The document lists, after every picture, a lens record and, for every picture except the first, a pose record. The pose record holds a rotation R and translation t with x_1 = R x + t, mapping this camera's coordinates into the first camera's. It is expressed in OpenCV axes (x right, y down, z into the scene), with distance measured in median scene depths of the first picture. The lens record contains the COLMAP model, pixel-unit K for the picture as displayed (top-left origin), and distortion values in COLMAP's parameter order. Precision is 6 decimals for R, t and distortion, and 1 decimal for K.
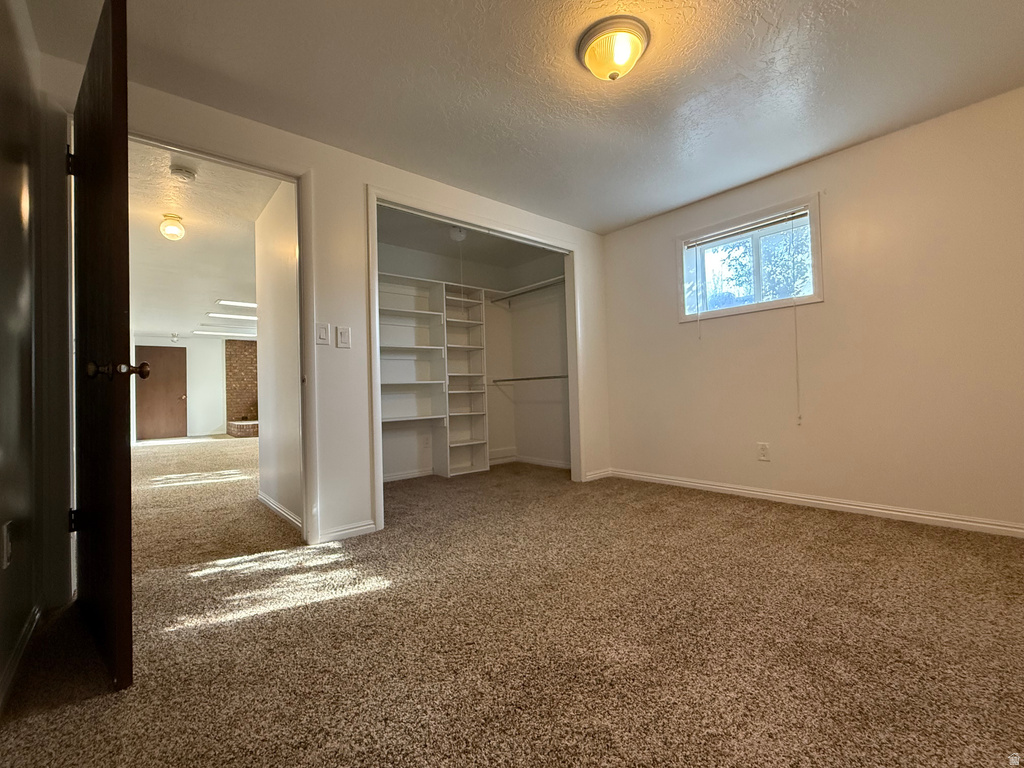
lens RADIAL K [[442.7, 0, 511.3], [0, 442.7, 382.7], [0, 0, 1]] dist [0.000785, 0.000016]
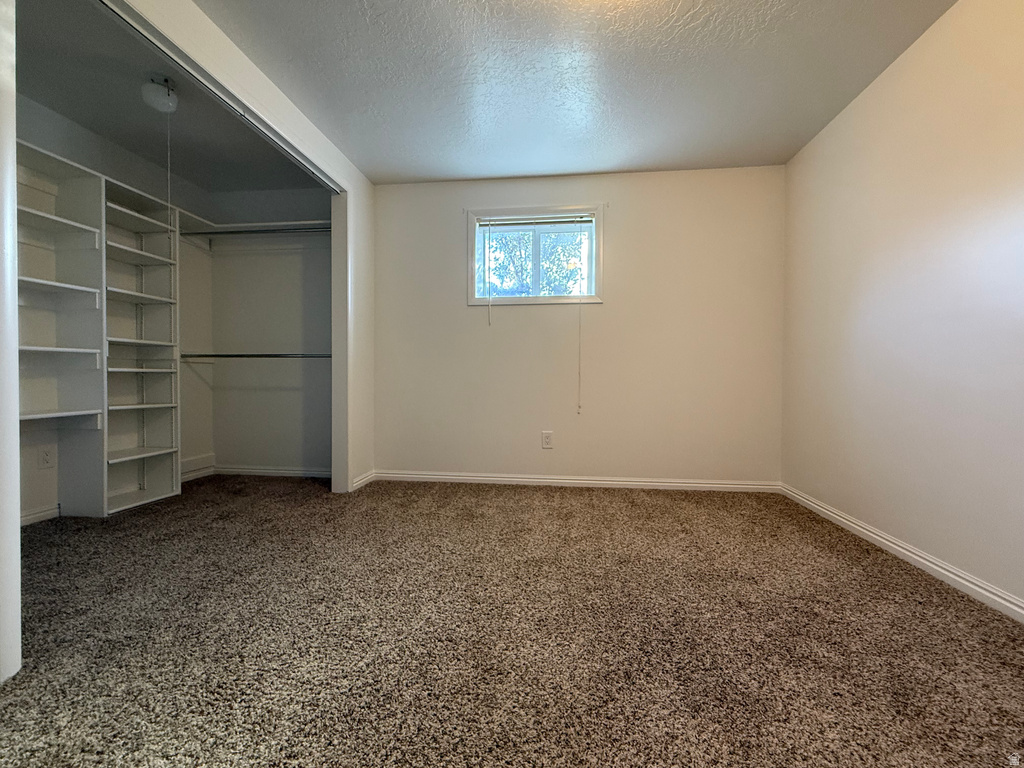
lens RADIAL K [[442.7, 0, 511.3], [0, 442.7, 382.7], [0, 0, 1]] dist [0.000785, 0.000016]
pose [[0.732493, 0.023384, 0.680373, -0.176416], [-0.041337, 0.999094, 0.010166, 0.012744], [-0.679518, -0.035571, 0.732796, 0.259880]]
